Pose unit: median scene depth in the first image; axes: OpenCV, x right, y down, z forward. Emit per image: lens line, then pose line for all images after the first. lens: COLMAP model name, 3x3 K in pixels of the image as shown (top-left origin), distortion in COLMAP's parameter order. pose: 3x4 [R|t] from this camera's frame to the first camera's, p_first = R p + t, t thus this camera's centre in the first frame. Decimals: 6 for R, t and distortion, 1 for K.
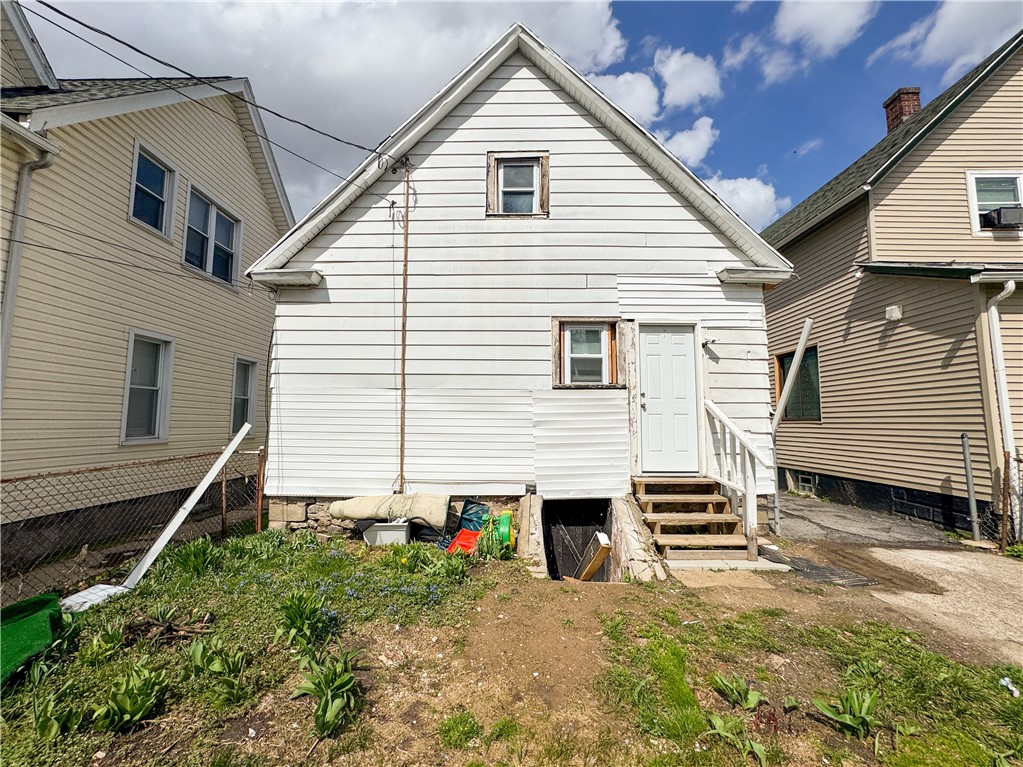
lens RADIAL K [[418.9, 0, 509.6], [0, 418.9, 383.7], [0, 0, 1]] dist [-0.046162, 0.022519]
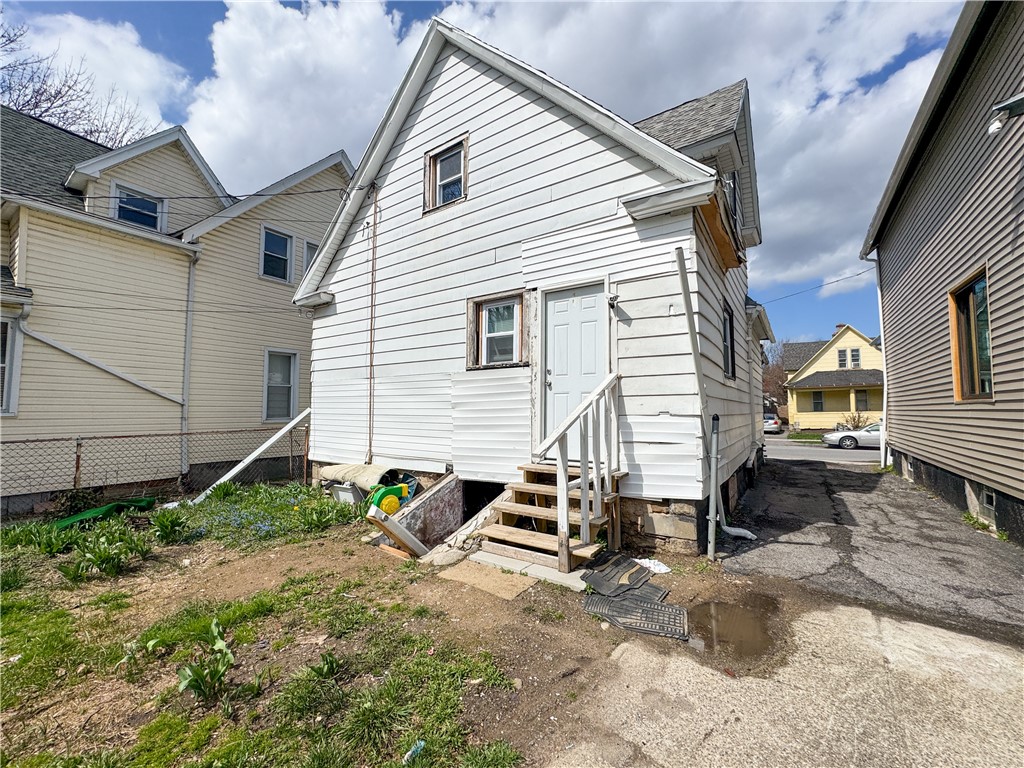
lens RADIAL K [[419.4, 0, 510.1], [0, 419.4, 384.2], [0, 0, 1]] dist [-0.046162, 0.022519]
pose [[0.833167, -0.040176, -0.551560, 0.734351], [0.056149, 0.998349, 0.012096, 0.037747], [0.550164, -0.041047, 0.834047, 0.213818]]
